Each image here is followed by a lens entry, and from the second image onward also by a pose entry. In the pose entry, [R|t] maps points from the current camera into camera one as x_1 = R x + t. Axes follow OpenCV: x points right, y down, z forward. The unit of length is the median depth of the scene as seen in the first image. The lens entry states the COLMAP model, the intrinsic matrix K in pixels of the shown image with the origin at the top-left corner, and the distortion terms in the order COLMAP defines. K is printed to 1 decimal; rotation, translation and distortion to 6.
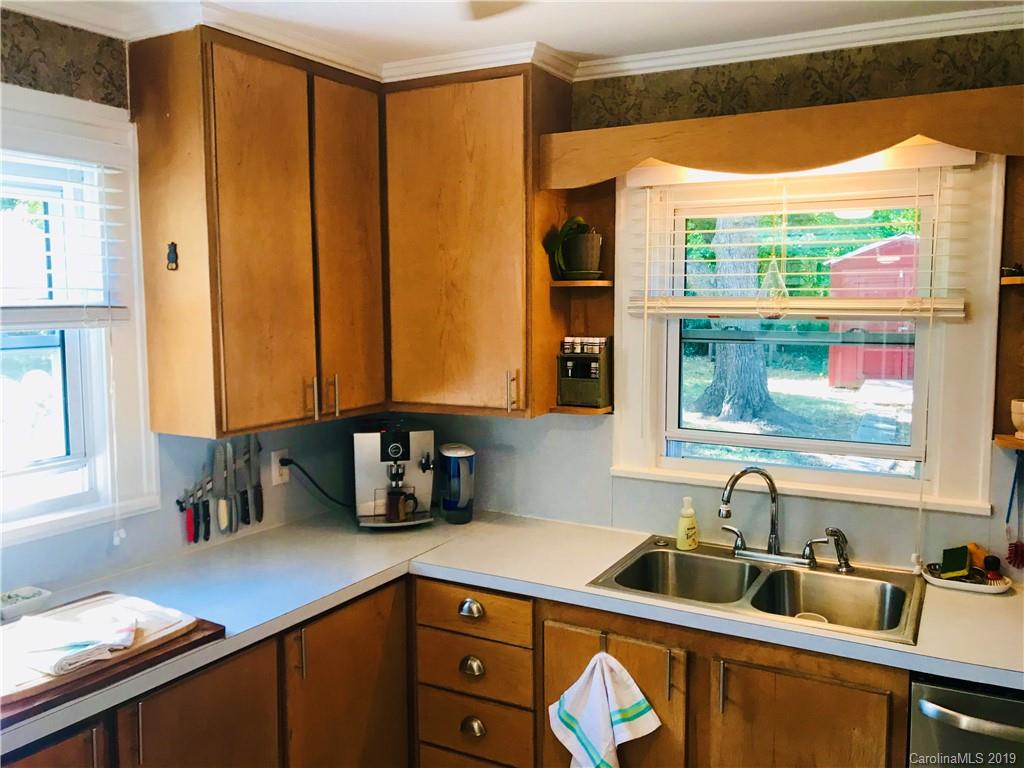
lens RADIAL K [[862.0, 0, 507.3], [0, 862.0, 369.3], [0, 0, 1]] dist [0.013333, -0.010766]
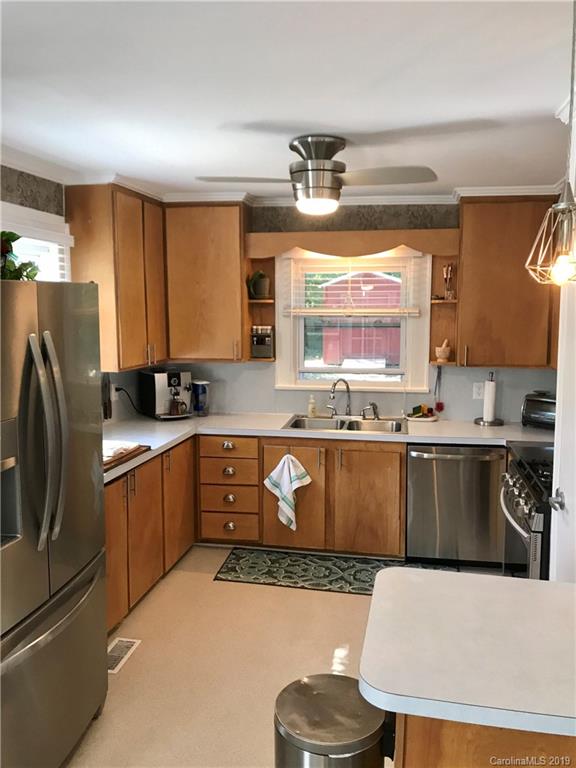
lens RADIAL K [[646.5, 0, 288.8], [0, 646.5, 383.5], [0, 0, 1]] dist [0.013333, -0.010766]
pose [[0.945999, -0.035000, 0.322275, -0.412909], [0.024272, 0.999011, 0.037251, 0.053088], [-0.323261, -0.027417, 0.945913, -0.621826]]
